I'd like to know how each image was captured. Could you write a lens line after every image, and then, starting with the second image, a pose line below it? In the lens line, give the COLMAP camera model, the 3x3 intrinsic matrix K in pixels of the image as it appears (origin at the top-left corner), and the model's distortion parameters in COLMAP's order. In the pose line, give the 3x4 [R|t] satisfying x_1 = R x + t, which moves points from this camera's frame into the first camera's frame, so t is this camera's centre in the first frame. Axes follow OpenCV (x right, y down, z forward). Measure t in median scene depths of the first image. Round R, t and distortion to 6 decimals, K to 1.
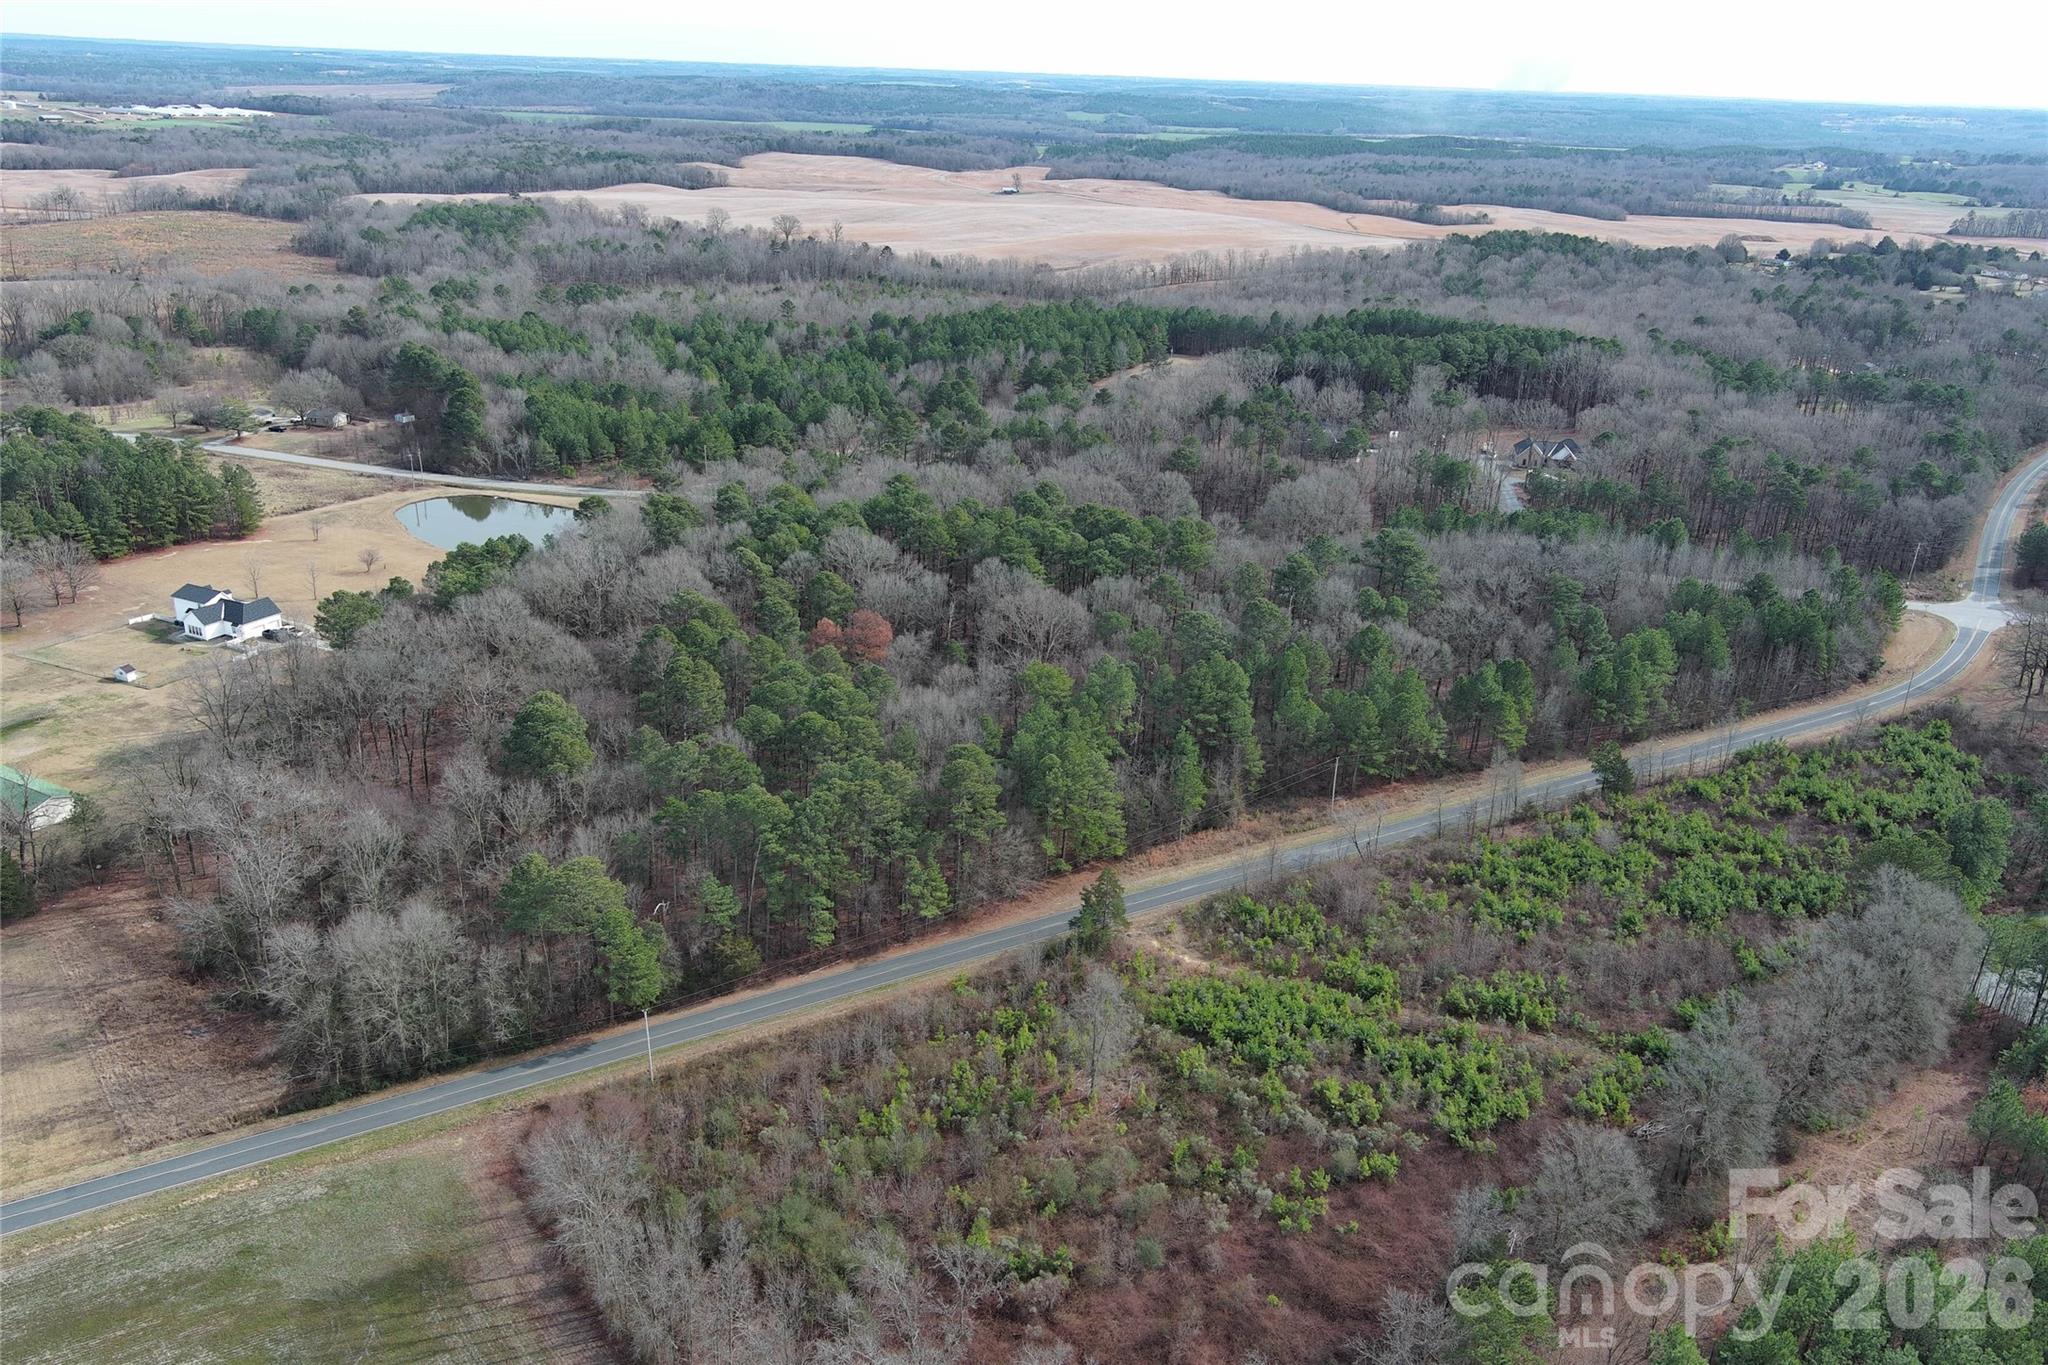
lens RADIAL K [[1644.0, 0, 1024.0], [0, 1644.0, 682.5], [0, 0, 1]] dist [0.013728, 0.006391]
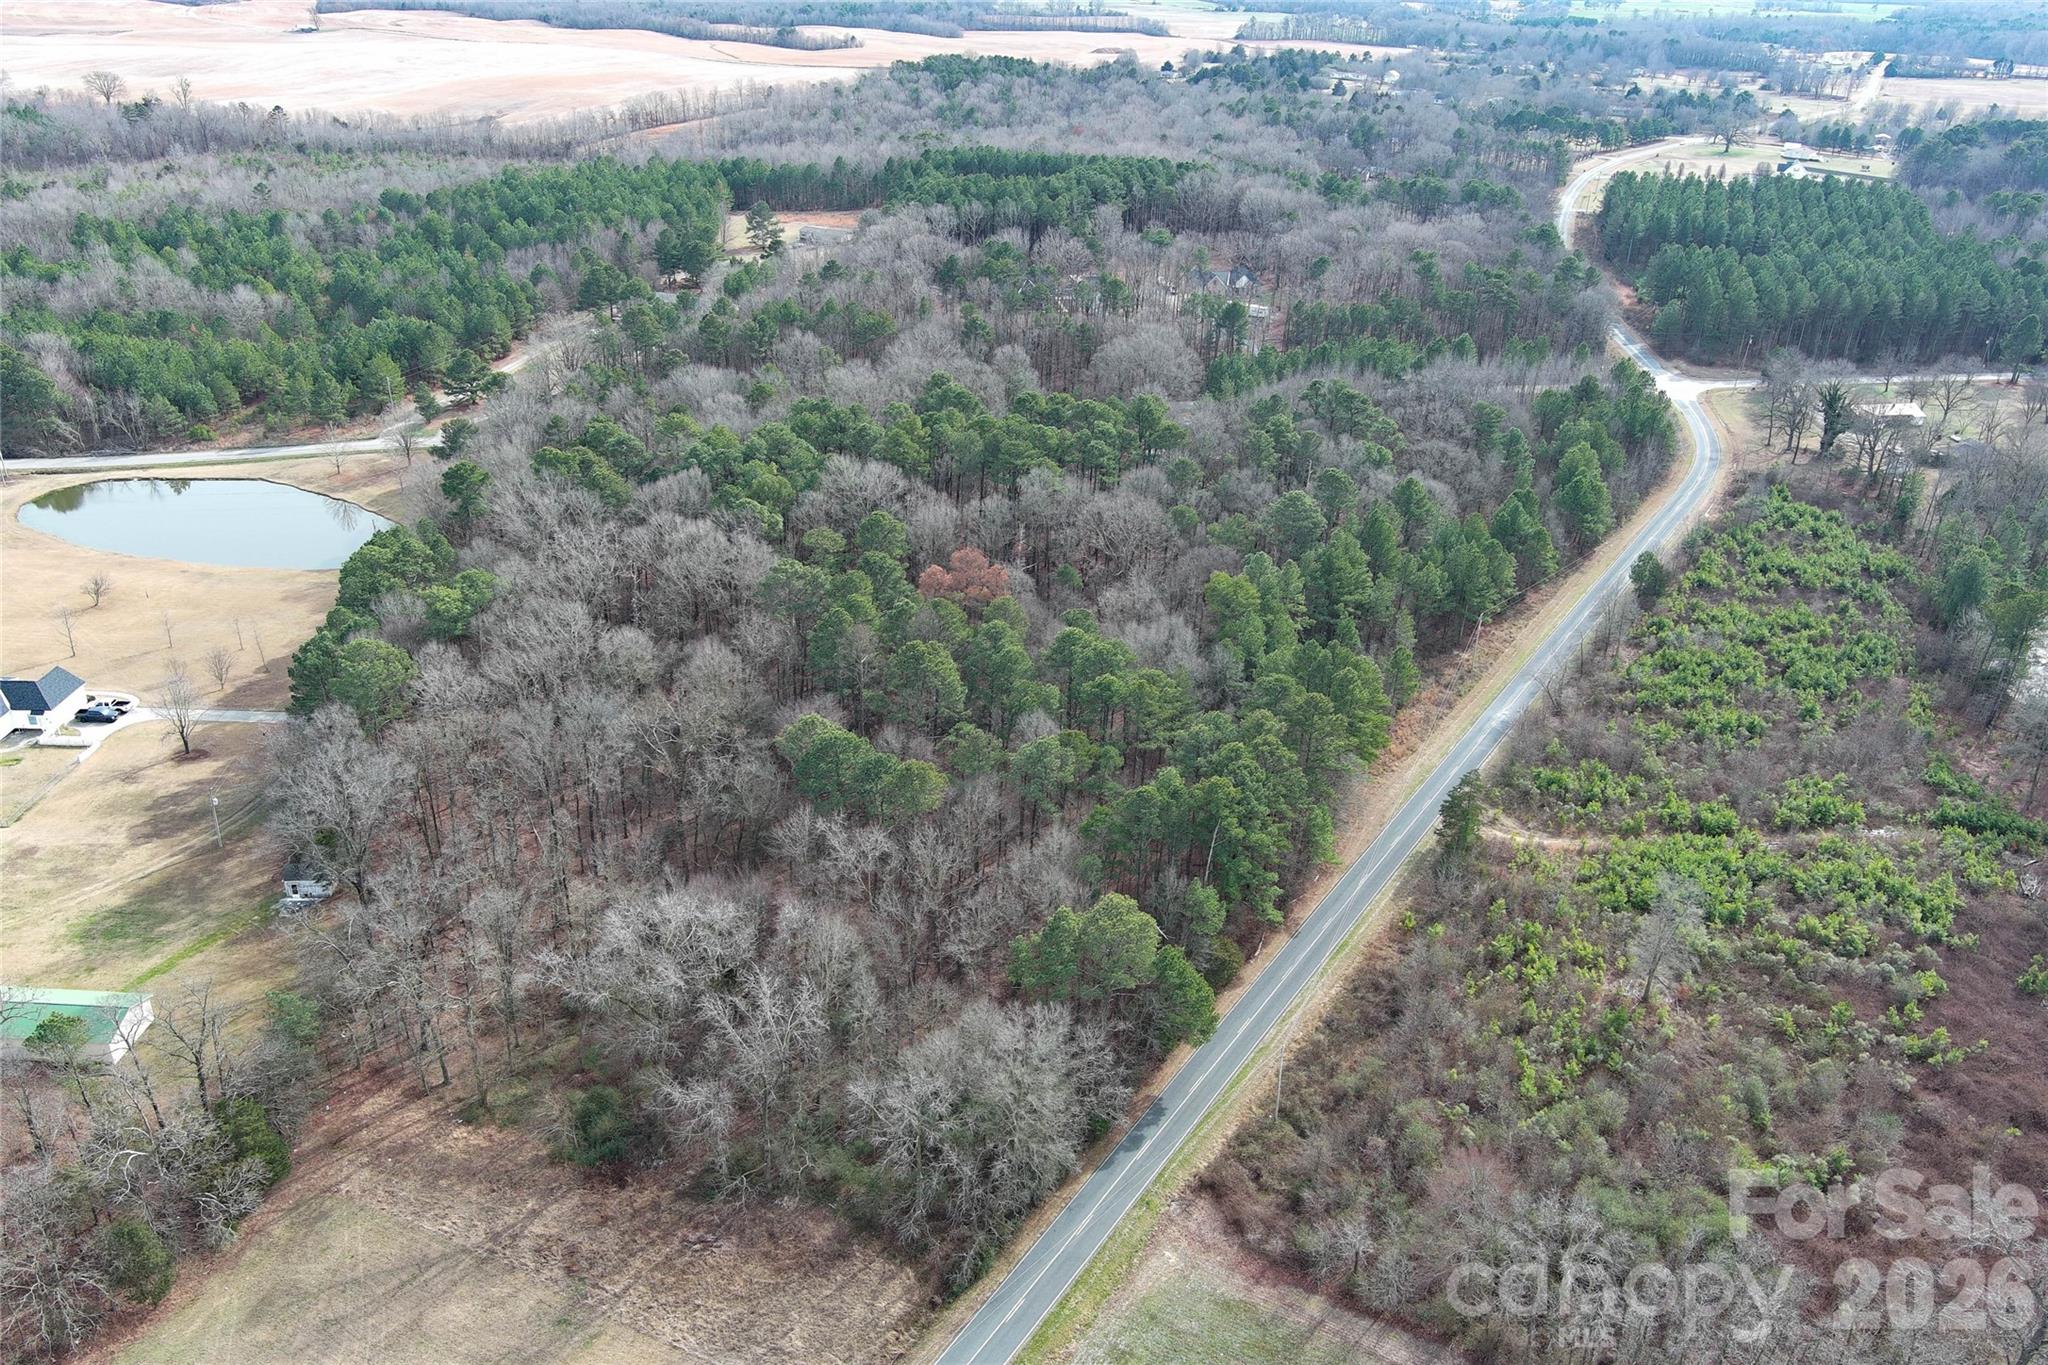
lens RADIAL K [[1644.0, 0, 1024.0], [0, 1644.0, 682.5], [0, 0, 1]] dist [0.013728, 0.006391]
pose [[0.888470, -0.202863, 0.411665, -0.191051], [0.161055, 0.977773, 0.134239, -0.037183], [-0.429747, -0.052967, 0.901394, 0.078172]]
